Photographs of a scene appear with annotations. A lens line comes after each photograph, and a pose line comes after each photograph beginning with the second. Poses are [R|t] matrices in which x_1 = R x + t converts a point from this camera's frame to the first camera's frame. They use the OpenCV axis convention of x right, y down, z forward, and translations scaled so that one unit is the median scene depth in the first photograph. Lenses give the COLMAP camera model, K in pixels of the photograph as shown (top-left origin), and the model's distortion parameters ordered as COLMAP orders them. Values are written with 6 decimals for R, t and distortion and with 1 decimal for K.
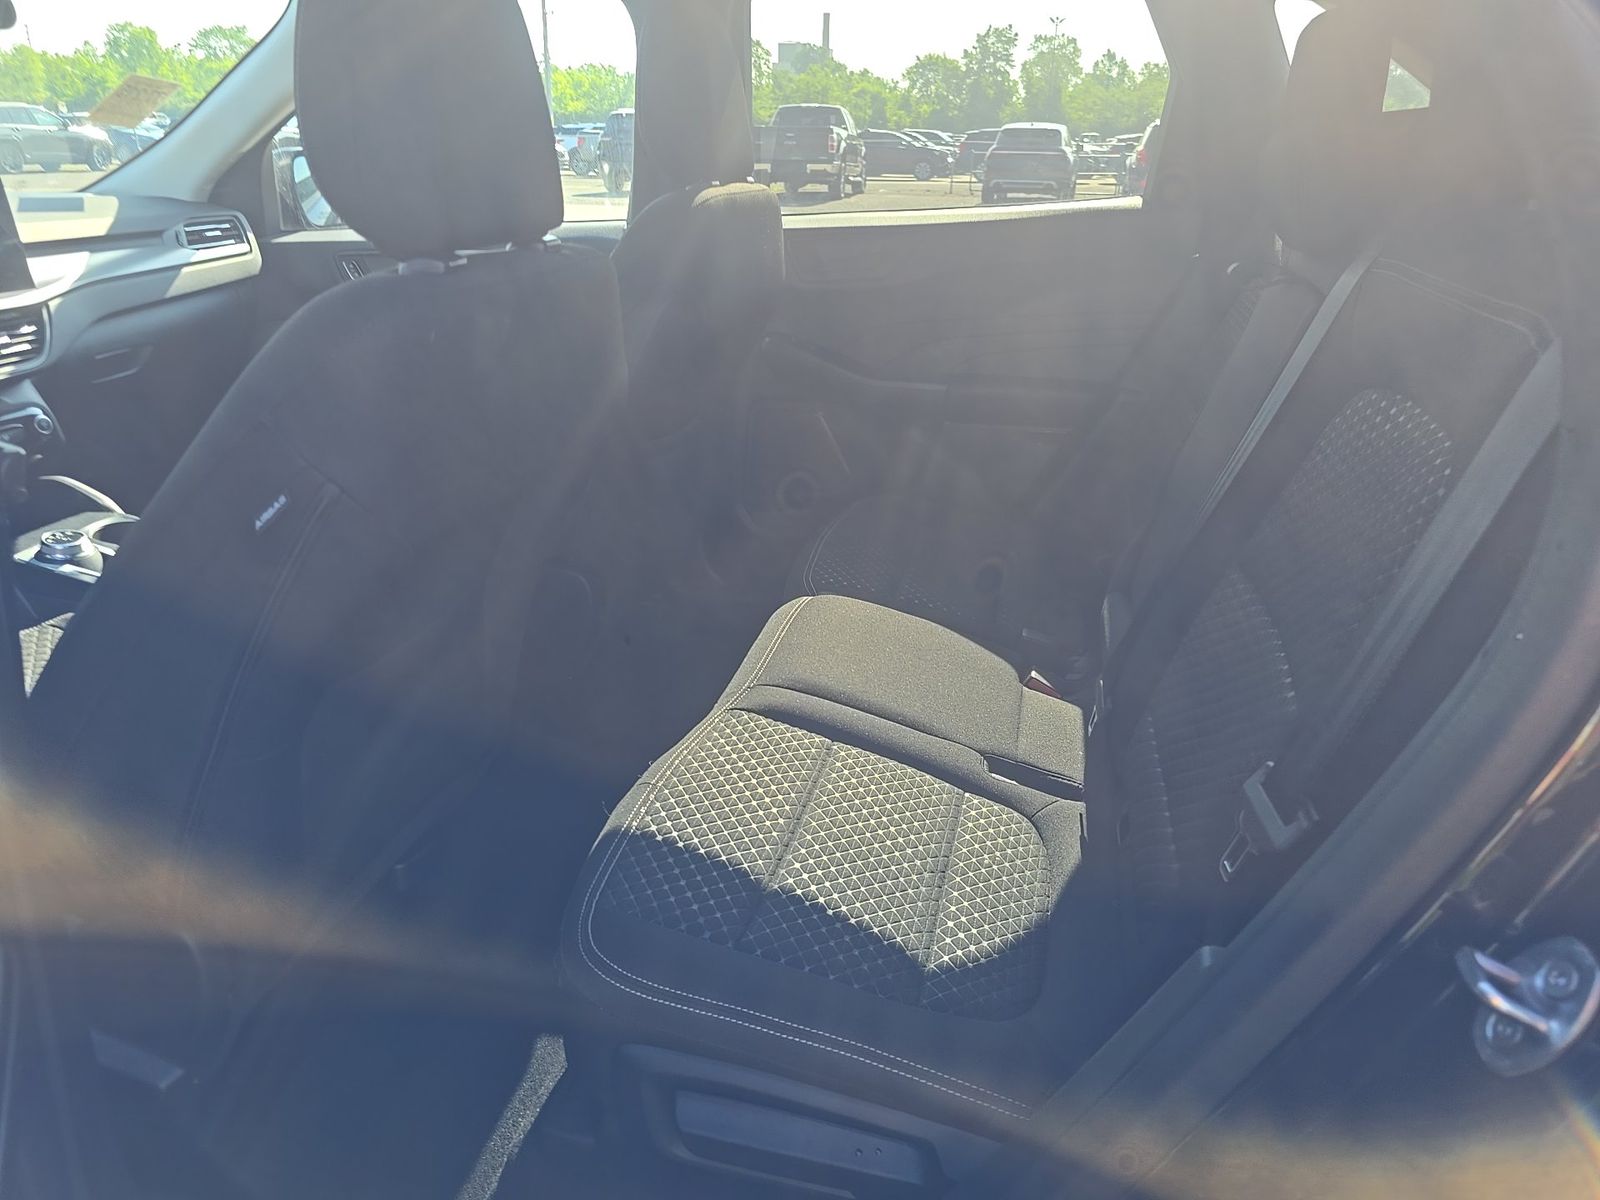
lens RADIAL K [[1108.6, 0, 835.2], [0, 1108.6, 598.2], [0, 0, 1]] dist [0.053188, -0.042301]
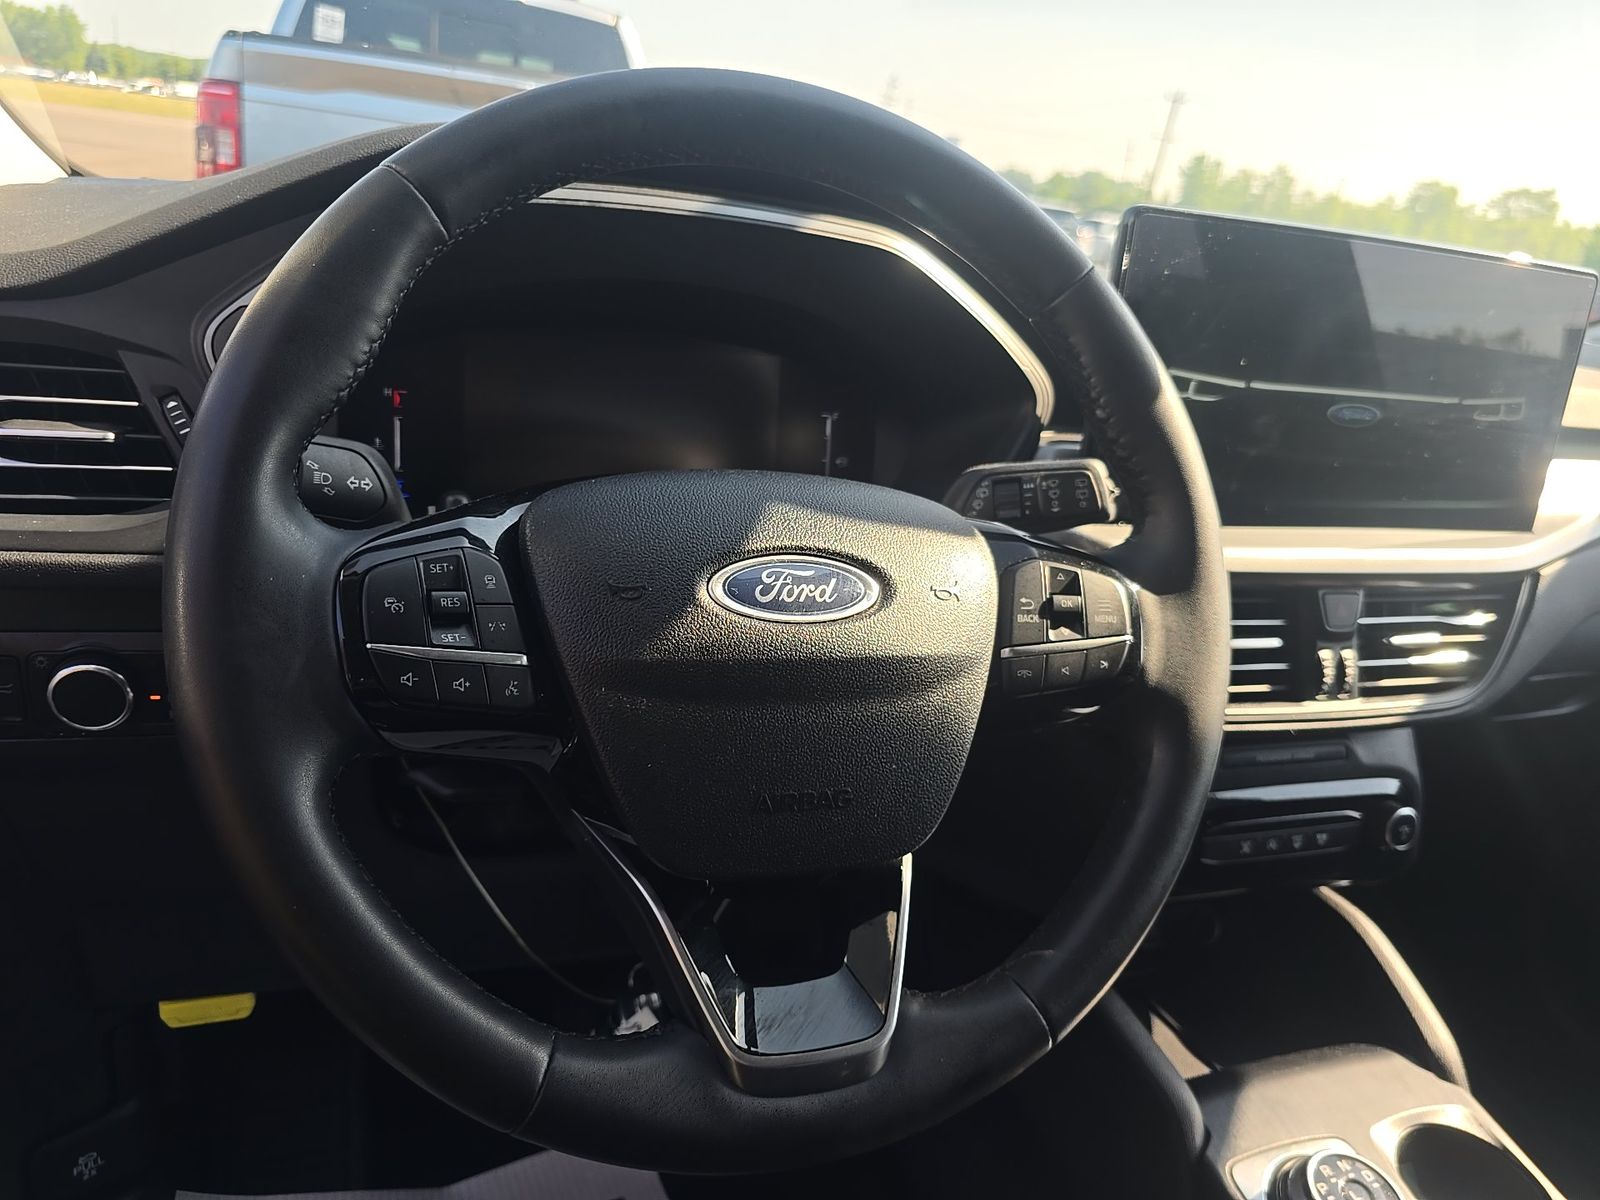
lens RADIAL K [[1049.8, 0, 805.5], [0, 1049.8, 573.5], [0, 0, 1]] dist [0.048833, -0.086430]
pose [[0.547086, 0.311046, -0.777140, -0.446201], [-0.410451, 0.908810, 0.074799, -0.145490], [0.729539, 0.278057, 0.624866, 0.458546]]
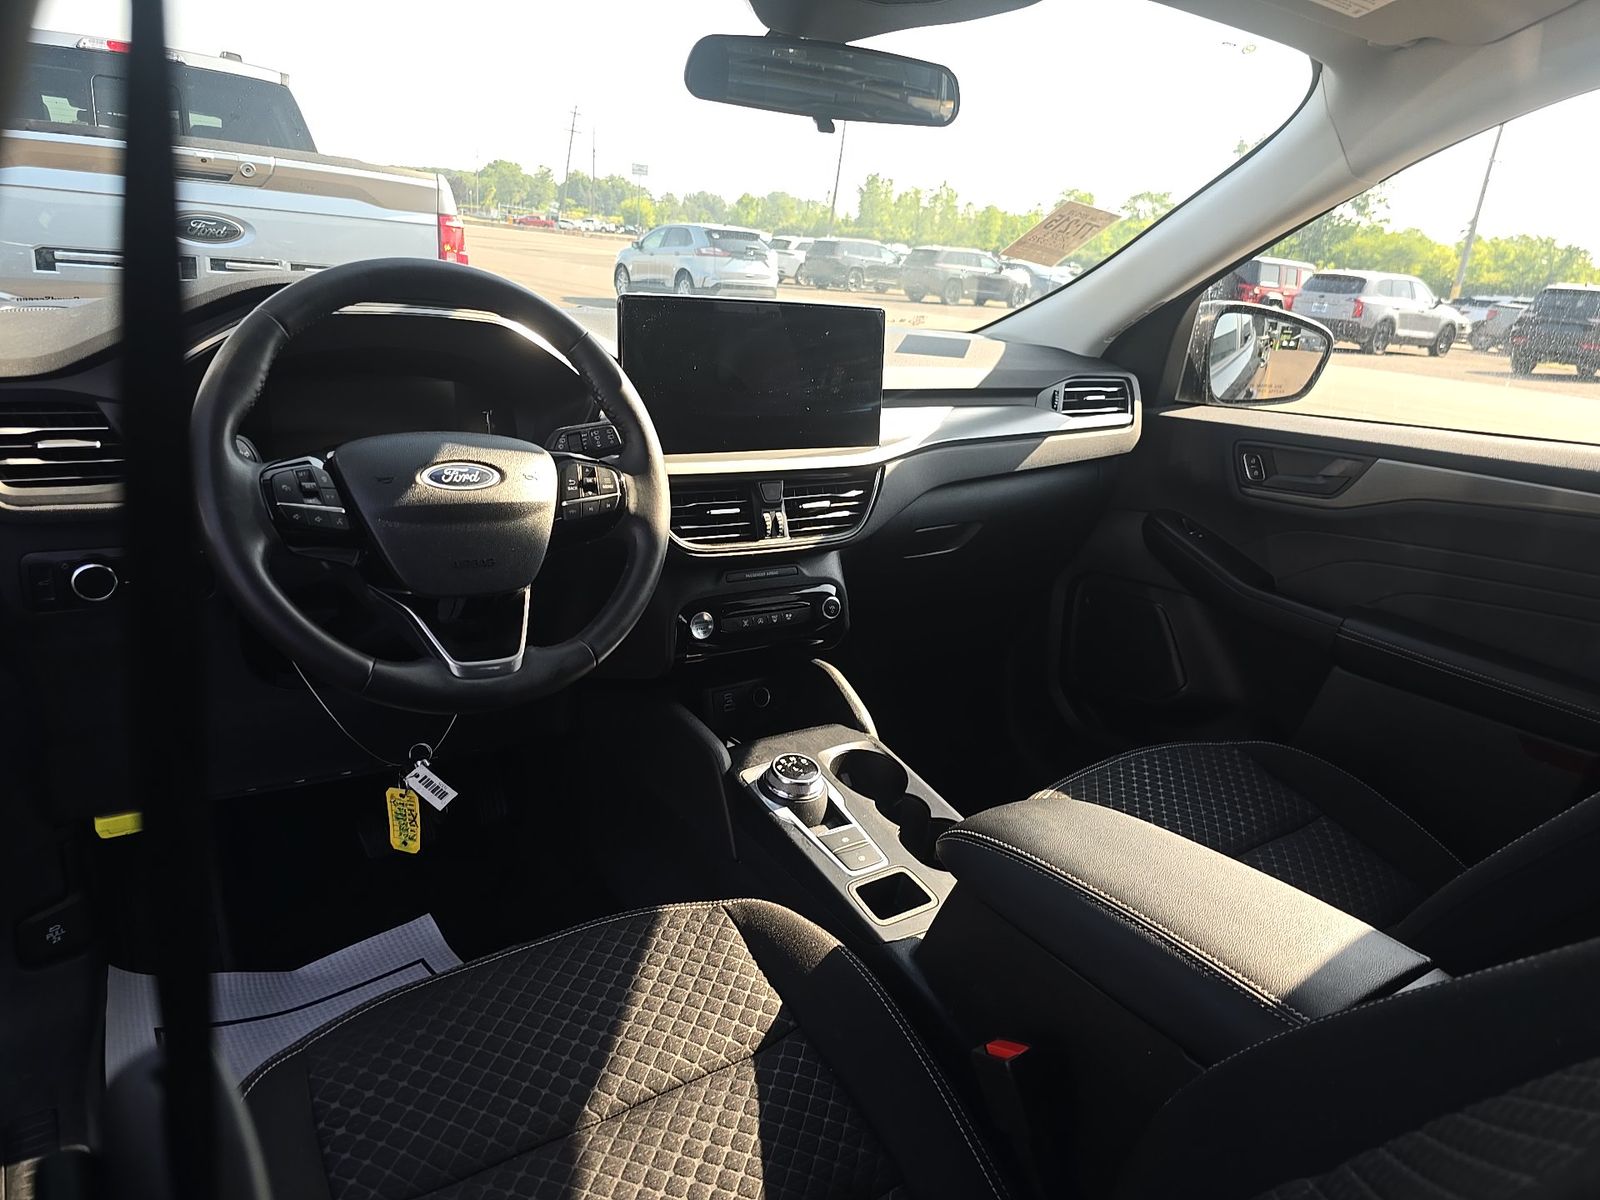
lens RADIAL K [[1049.8, 0, 805.5], [0, 1049.8, 573.5], [0, 0, 1]] dist [0.048833, -0.086430]
pose [[0.735189, 0.236256, -0.635358, -0.201939], [-0.317471, 0.948153, -0.014786, -0.130557], [0.598923, 0.212579, 0.772076, 0.331266]]
